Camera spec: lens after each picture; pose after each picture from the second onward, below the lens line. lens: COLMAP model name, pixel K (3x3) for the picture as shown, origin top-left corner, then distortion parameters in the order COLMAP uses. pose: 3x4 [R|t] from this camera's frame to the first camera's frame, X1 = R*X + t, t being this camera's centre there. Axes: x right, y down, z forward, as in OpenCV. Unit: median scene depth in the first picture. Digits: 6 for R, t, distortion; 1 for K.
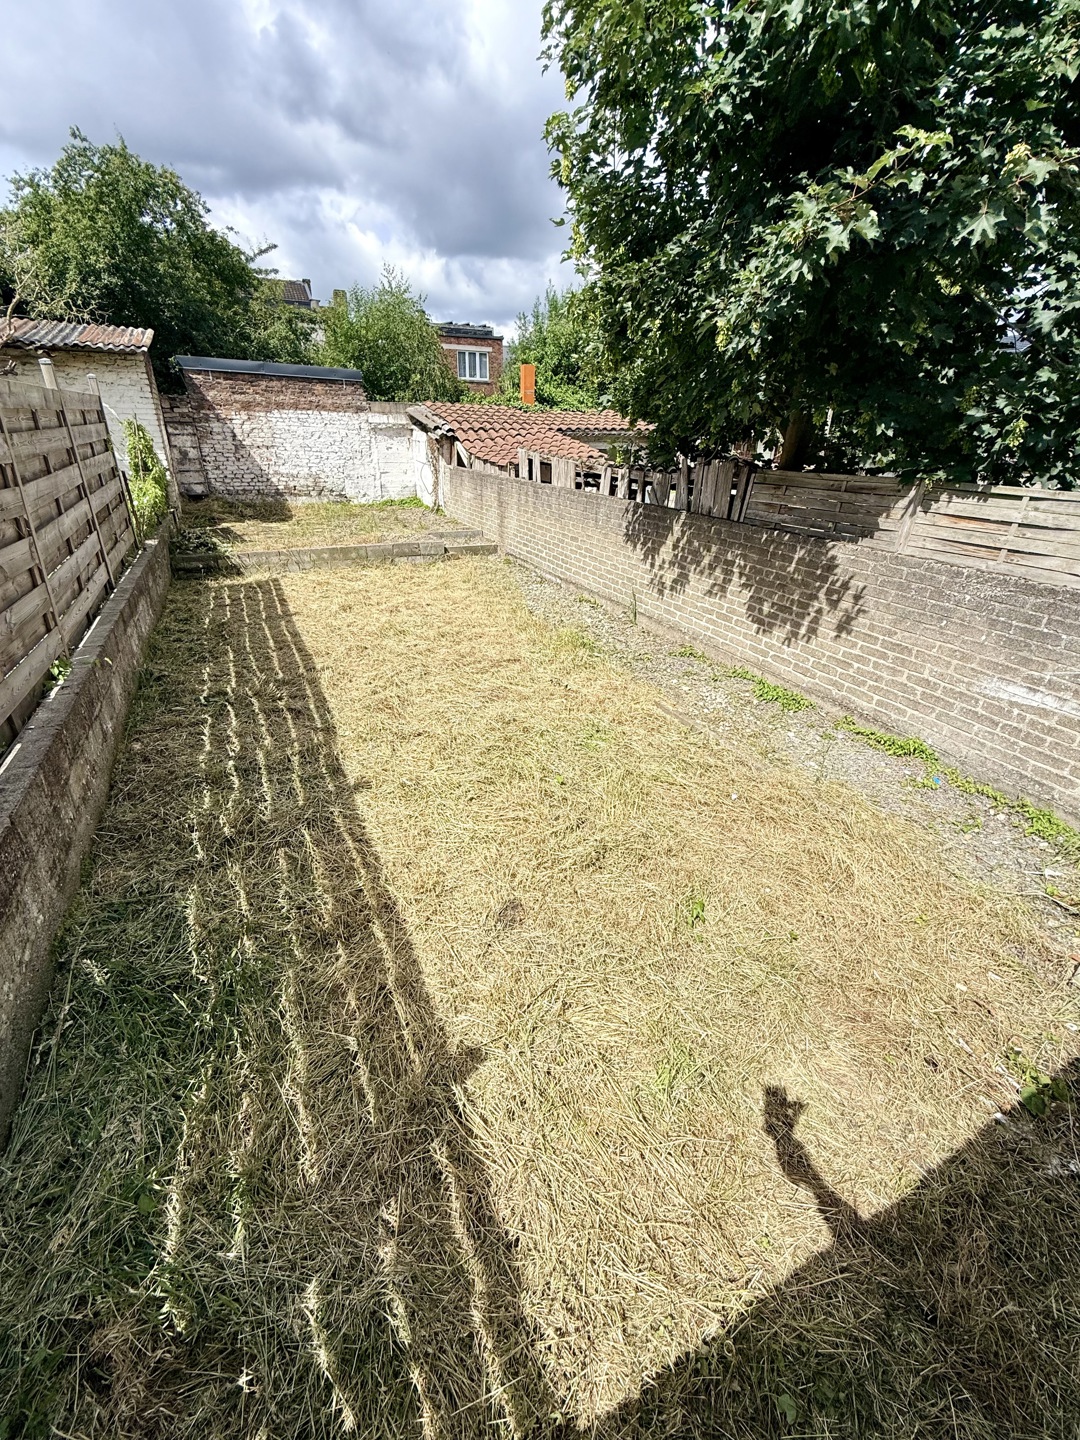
lens RADIAL K [[572.3, 0, 540.0], [0, 572.3, 720.0], [0, 0, 1]] dist [-0.002011, -0.000056]
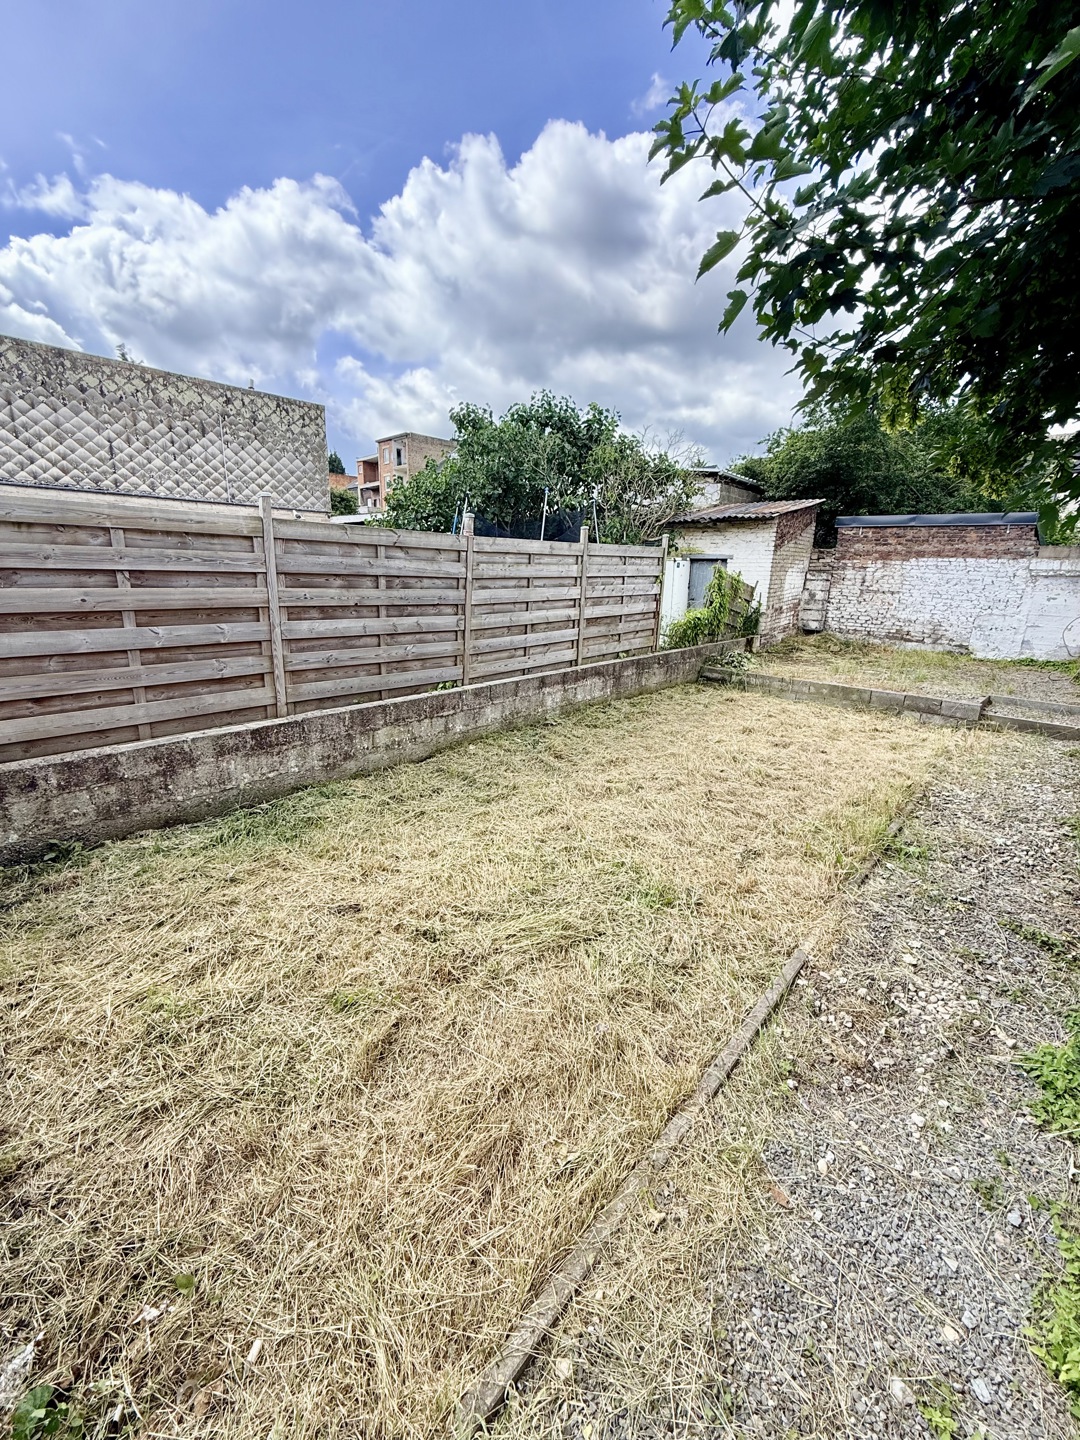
lens RADIAL K [[572.3, 0, 540.0], [0, 572.3, 720.0], [0, 0, 1]] dist [-0.002011, -0.000056]
pose [[0.362919, 0.224665, -0.904332, 0.260748], [-0.433870, 0.899621, 0.049377, -0.062010], [0.824649, 0.374443, 0.423965, 0.158546]]
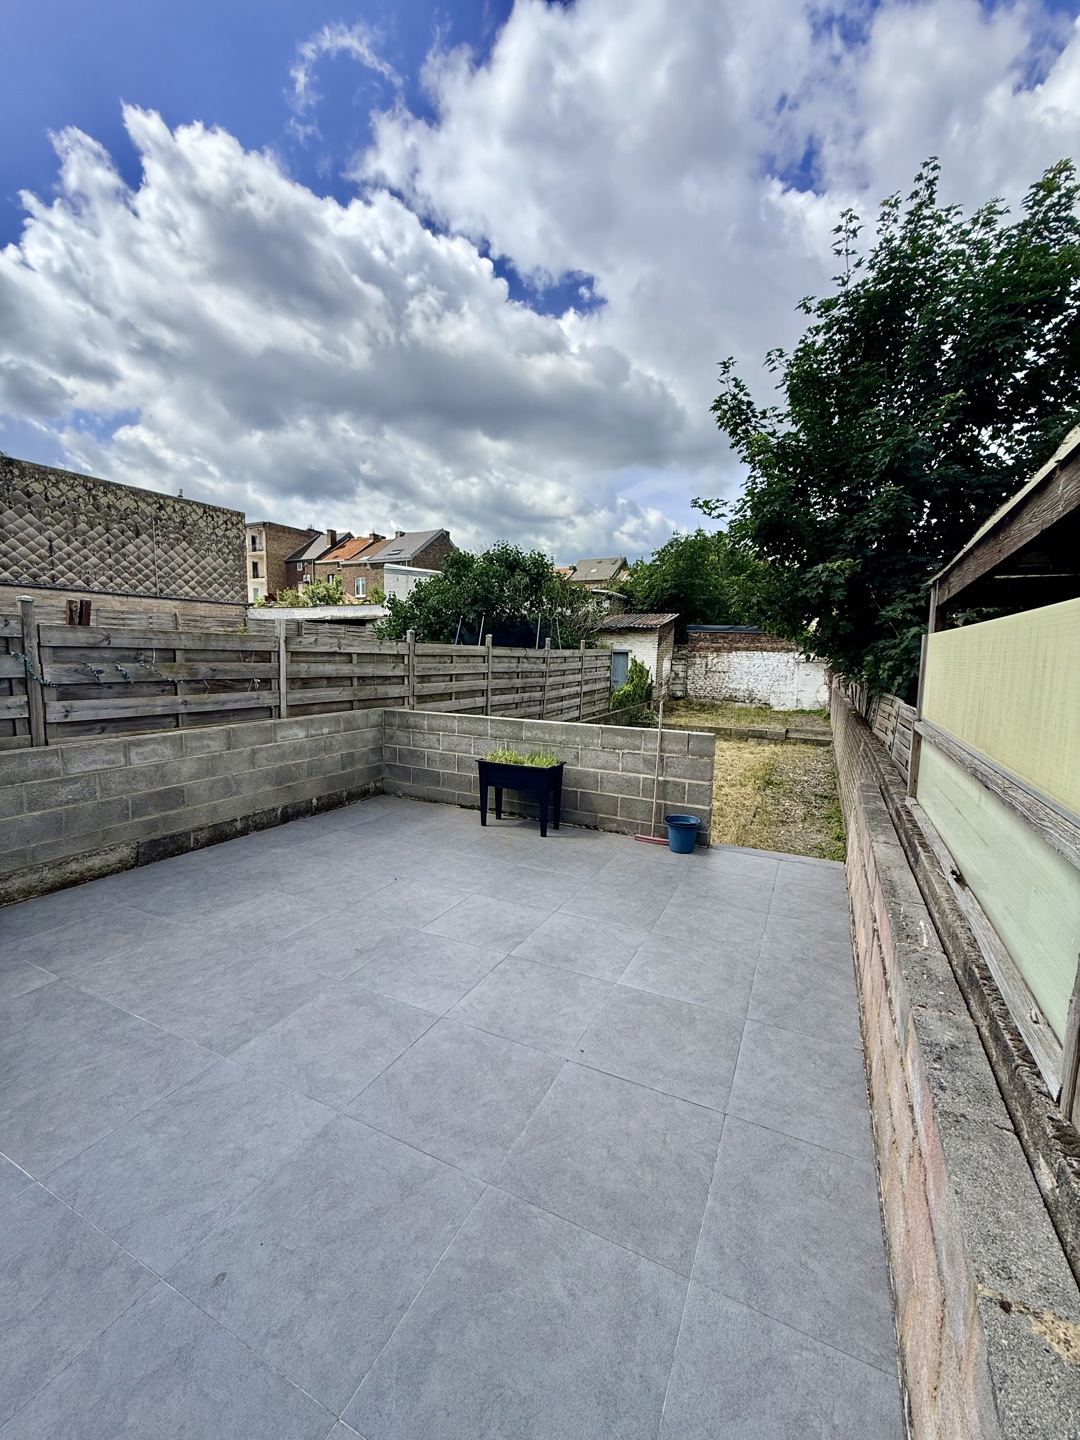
lens RADIAL K [[572.3, 0, 540.0], [0, 572.3, 720.0], [0, 0, 1]] dist [-0.002011, -0.000056]
pose [[0.613308, 0.085052, -0.785251, 0.488309], [-0.361522, 0.914159, -0.183347, 0.126873], [0.702250, 0.396334, 0.591409, -0.259960]]
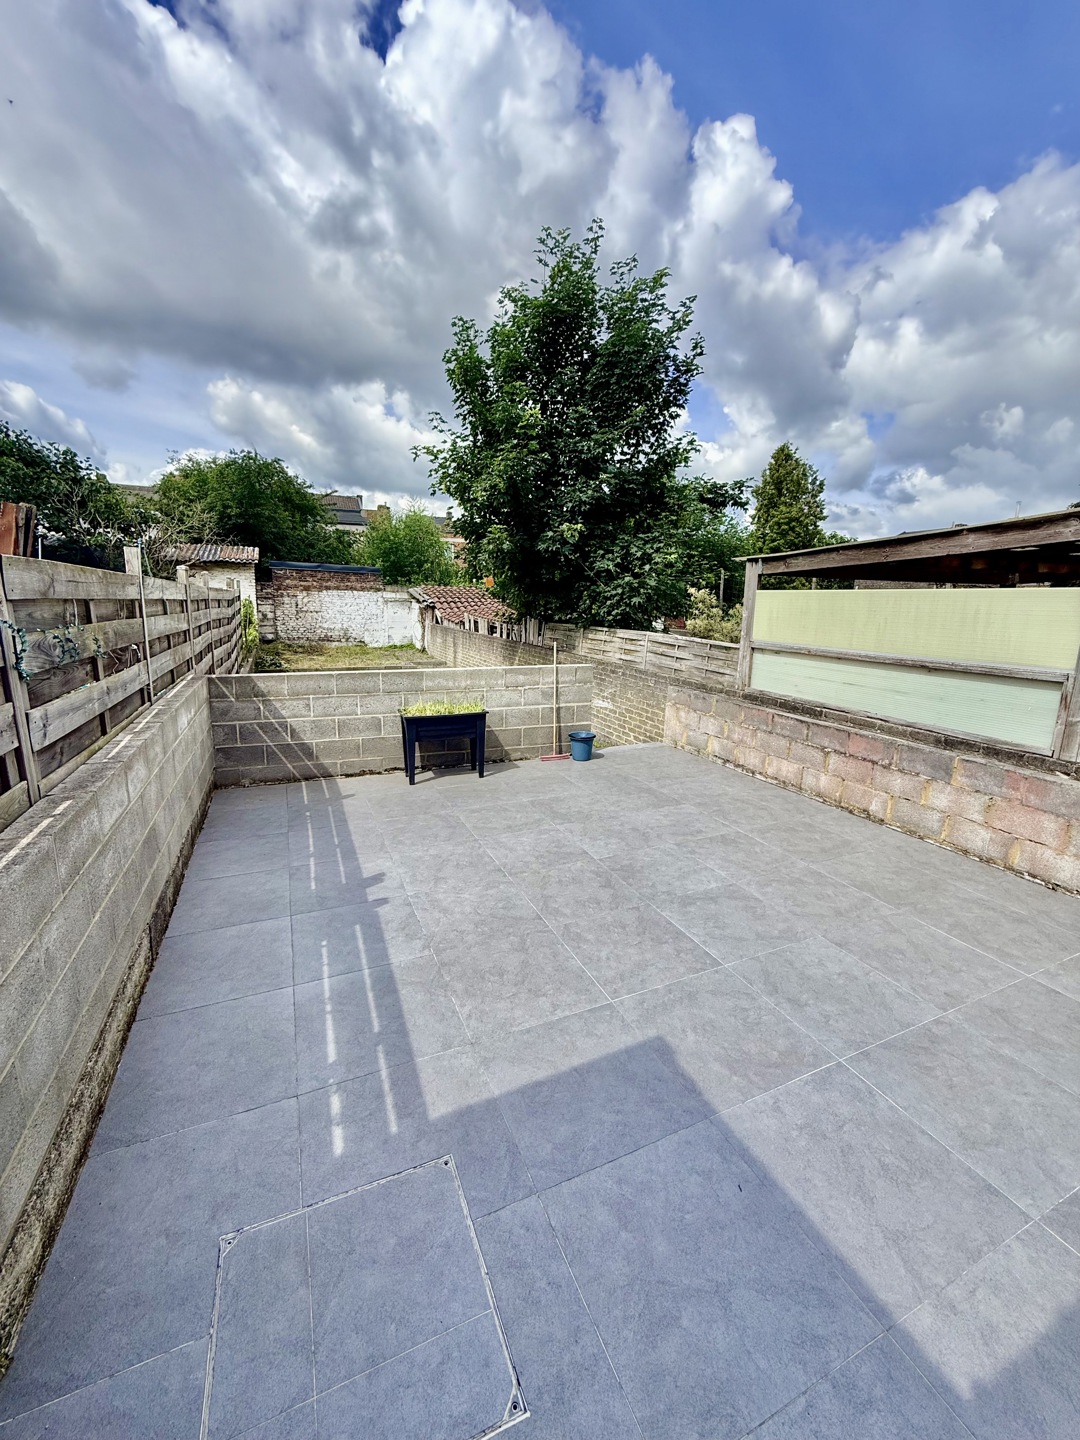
lens RADIAL K [[572.3, 0, 540.0], [0, 572.3, 720.0], [0, 0, 1]] dist [-0.002011, -0.000056]
pose [[0.999287, 0.010279, -0.036327, 0.199627], [-0.019257, 0.966412, -0.256276, 0.204309], [0.032473, 0.256793, 0.965921, -0.429531]]
